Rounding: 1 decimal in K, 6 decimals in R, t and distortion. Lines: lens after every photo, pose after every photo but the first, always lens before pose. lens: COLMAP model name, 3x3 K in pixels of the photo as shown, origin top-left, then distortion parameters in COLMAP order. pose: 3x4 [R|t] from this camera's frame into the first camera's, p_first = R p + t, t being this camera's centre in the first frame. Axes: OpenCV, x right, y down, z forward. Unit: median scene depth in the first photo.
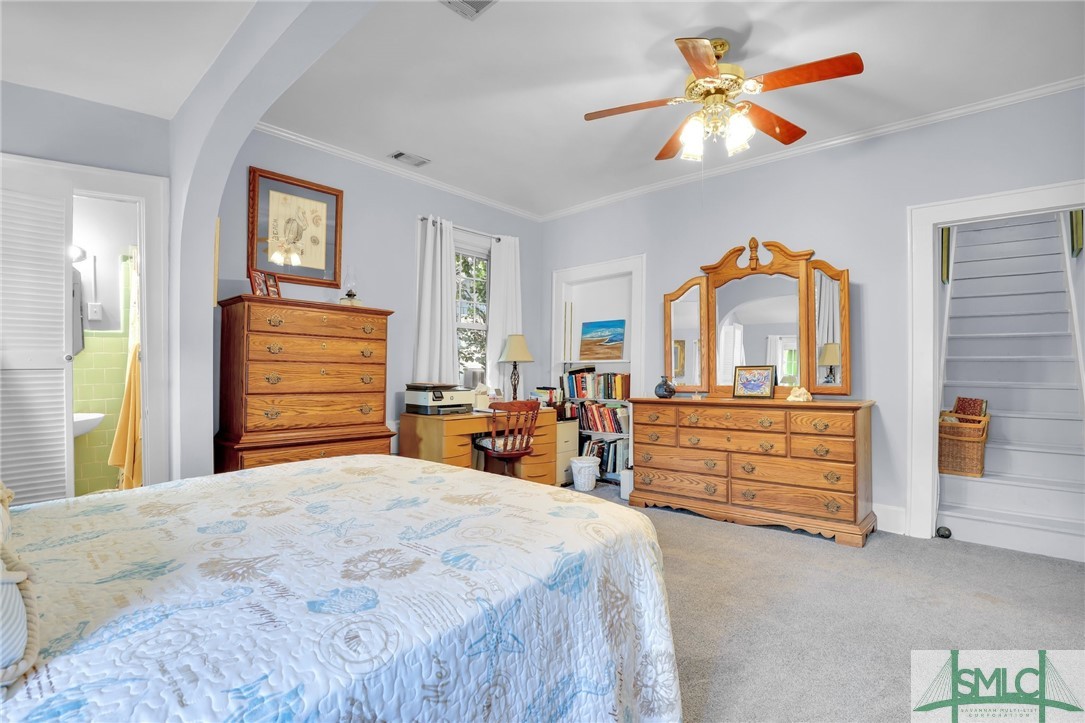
lens RADIAL K [[557.5, 0, 542.8], [0, 557.5, 367.9], [0, 0, 1]] dist [-0.008215, -0.000205]
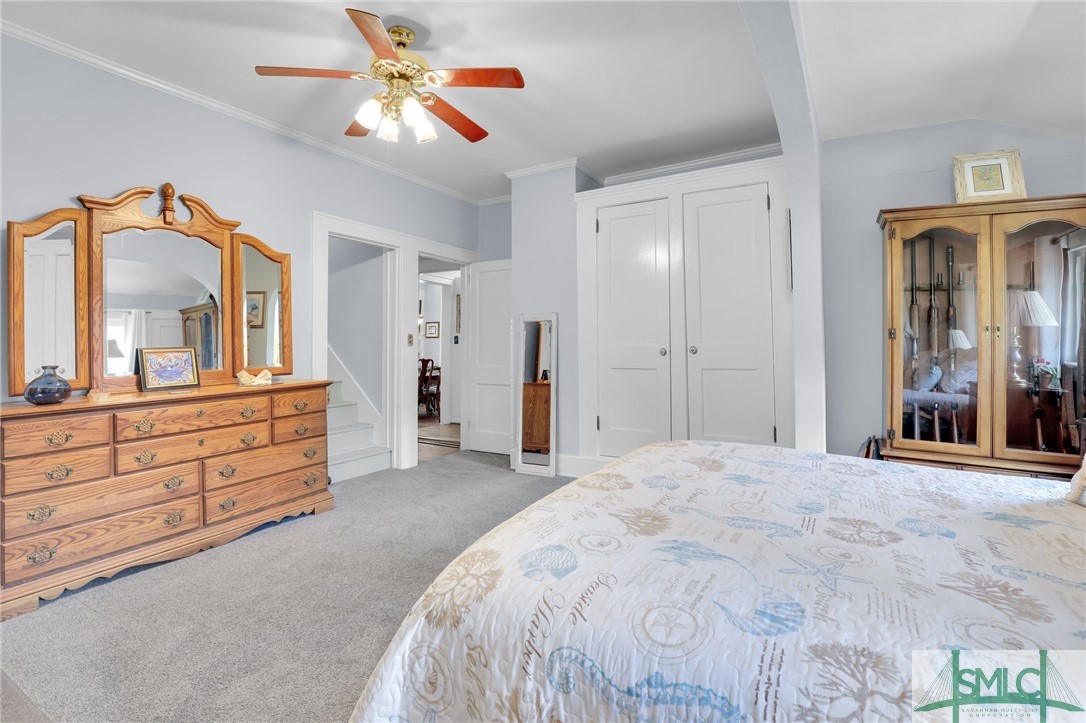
lens RADIAL K [[504.6, 0, 533.0], [0, 504.6, 323.8], [0, 0, 1]] dist [-0.030903, 0.003093]
pose [[-0.188521, 0.029997, 0.981611, -0.460839], [0.001107, 0.999539, -0.030332, -0.016353], [-0.982068, -0.004632, -0.188468, 0.726344]]
